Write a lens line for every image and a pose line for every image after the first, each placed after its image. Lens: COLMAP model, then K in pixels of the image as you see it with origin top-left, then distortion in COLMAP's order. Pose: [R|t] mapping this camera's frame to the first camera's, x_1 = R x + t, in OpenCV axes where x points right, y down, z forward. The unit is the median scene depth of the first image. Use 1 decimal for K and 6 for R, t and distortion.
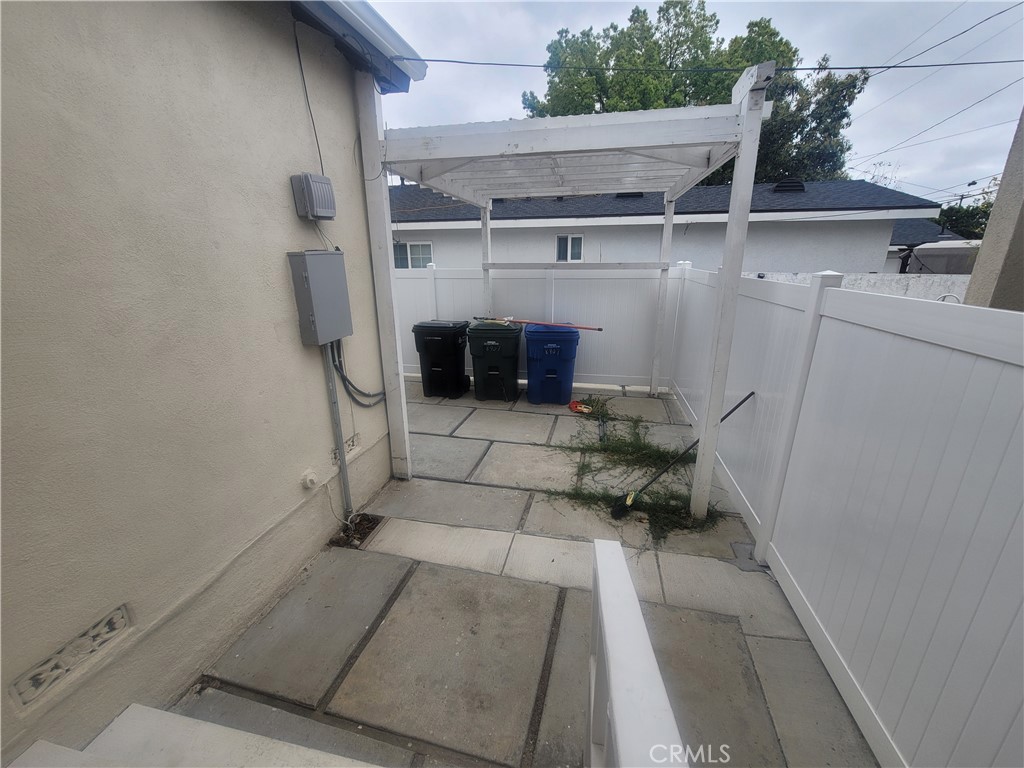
lens RADIAL K [[414.3, 0, 507.4], [0, 414.3, 386.2], [0, 0, 1]] dist [0.000423, 0.000187]
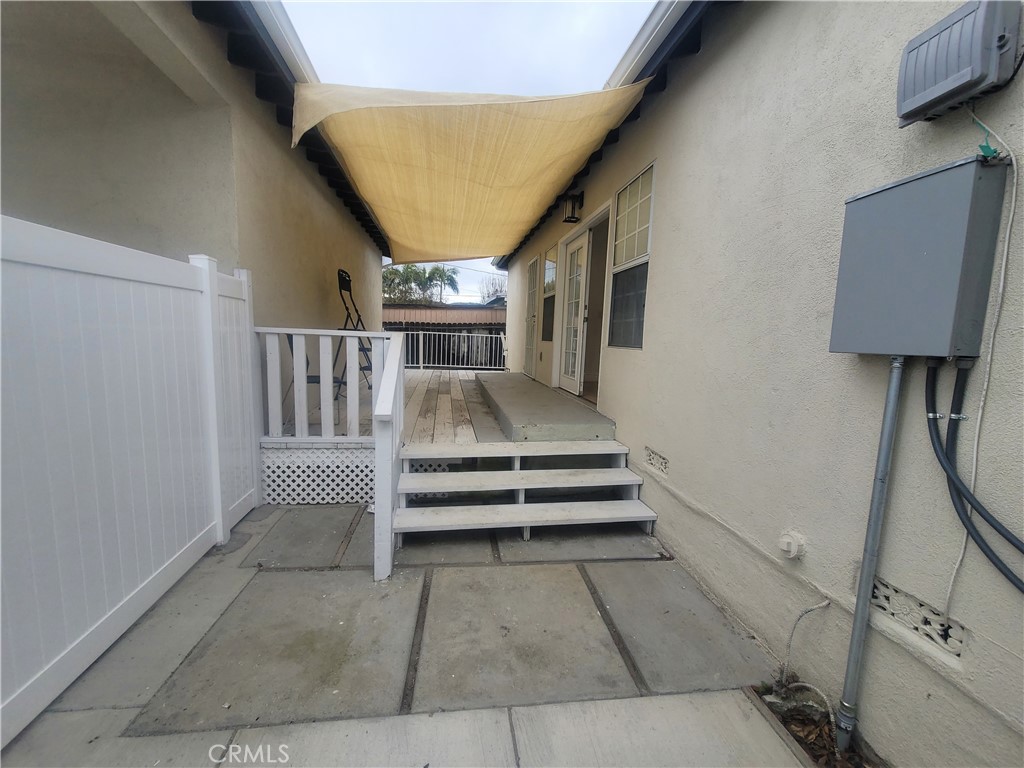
lens RADIAL K [[414.3, 0, 507.4], [0, 414.3, 386.2], [0, 0, 1]] dist [0.000423, 0.000187]
pose [[-0.933210, 0.016394, -0.358957, 0.218245], [-0.136751, 0.907585, 0.396973, -0.241160], [0.332292, 0.419547, -0.844726, 1.453155]]
